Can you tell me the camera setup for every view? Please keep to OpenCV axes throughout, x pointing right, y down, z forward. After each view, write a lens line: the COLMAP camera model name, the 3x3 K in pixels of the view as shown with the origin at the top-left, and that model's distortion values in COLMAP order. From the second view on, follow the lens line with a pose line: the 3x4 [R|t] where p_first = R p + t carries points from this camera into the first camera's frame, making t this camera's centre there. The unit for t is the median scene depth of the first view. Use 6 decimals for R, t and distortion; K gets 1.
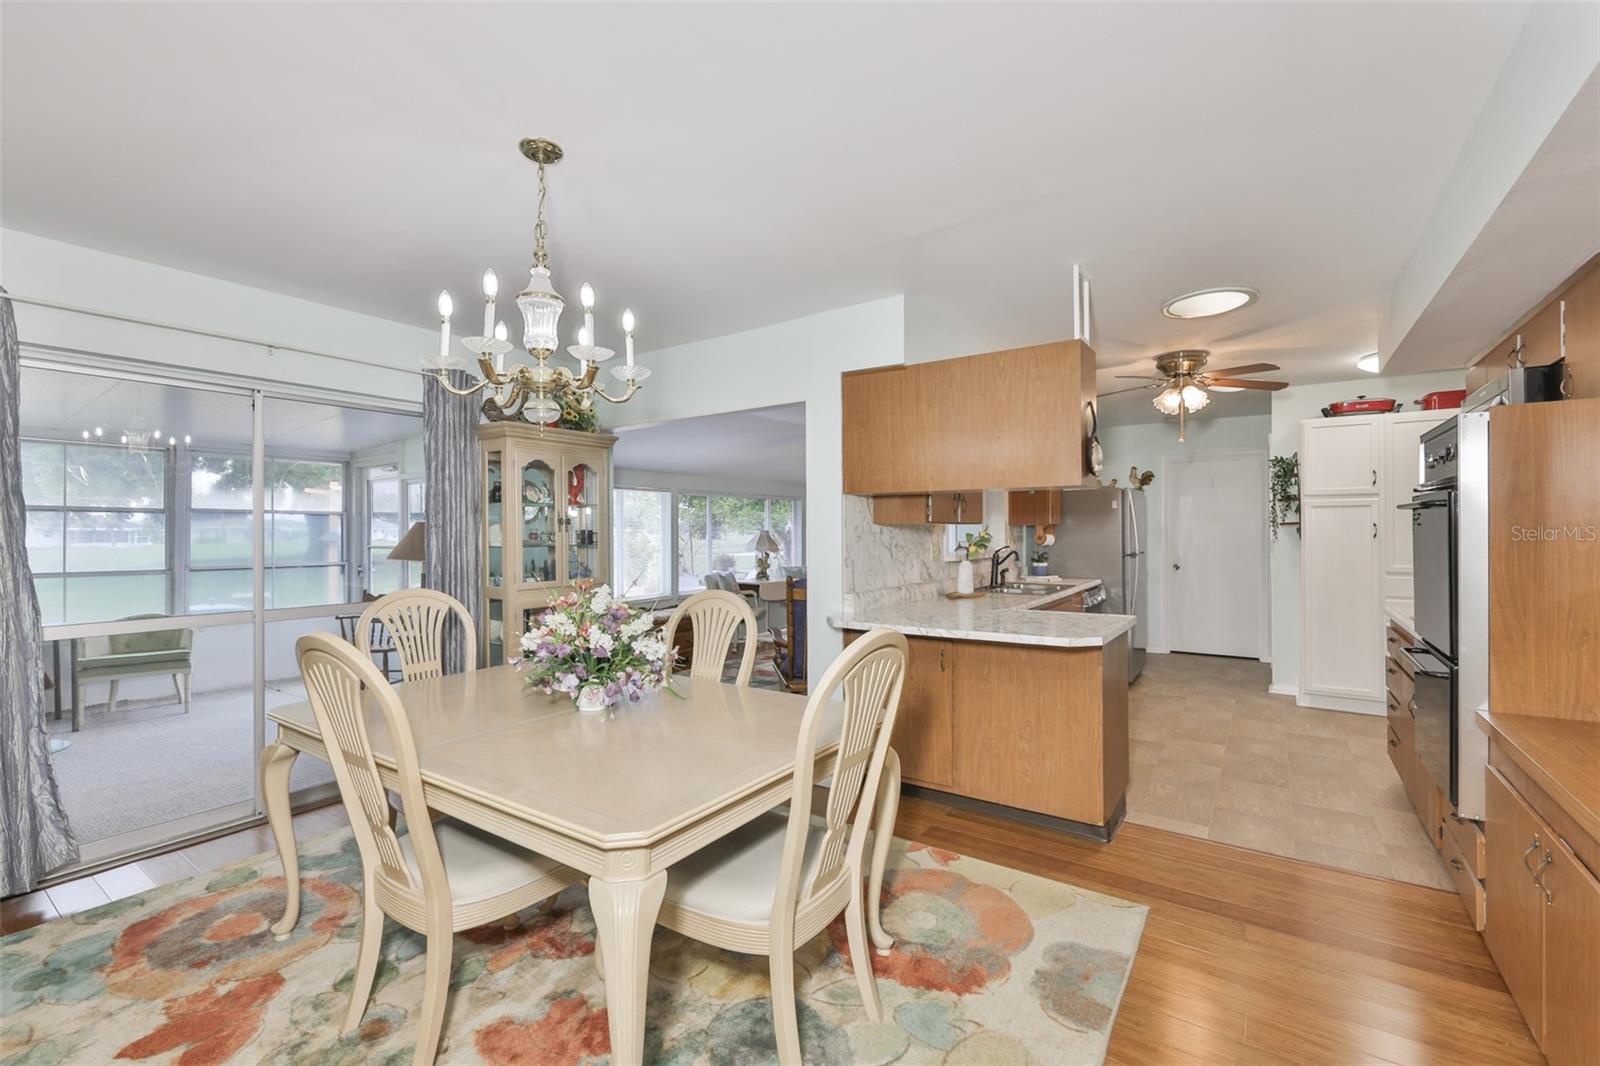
lens RADIAL K [[681.6, 0, 806.7], [0, 681.6, 532.6], [0, 0, 1]] dist [-0.000700, -0.000165]
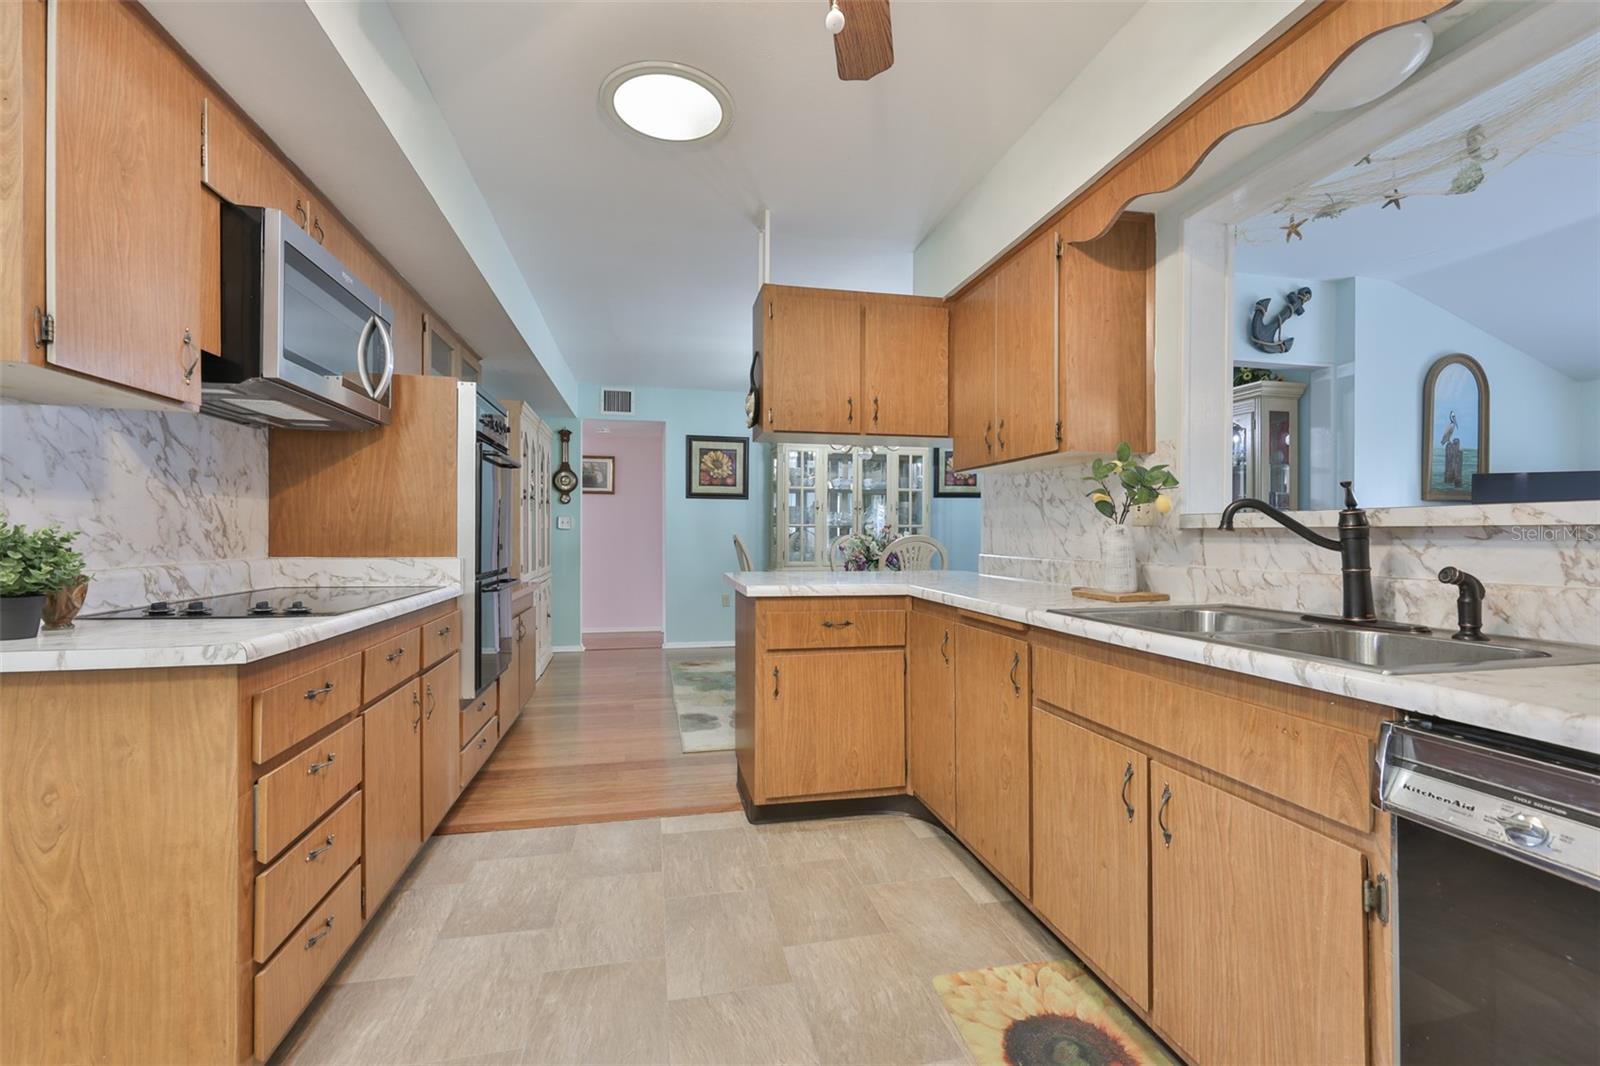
lens RADIAL K [[692.8, 0, 793.9], [0, 692.8, 536.4], [0, 0, 1]] dist [-0.000110, 0.000048]
pose [[-0.694451, 0.012468, -0.719432, 0.931359], [0.005033, 0.999910, 0.012471, 0.051589], [0.719522, 0.005040, -0.694451, 1.464175]]
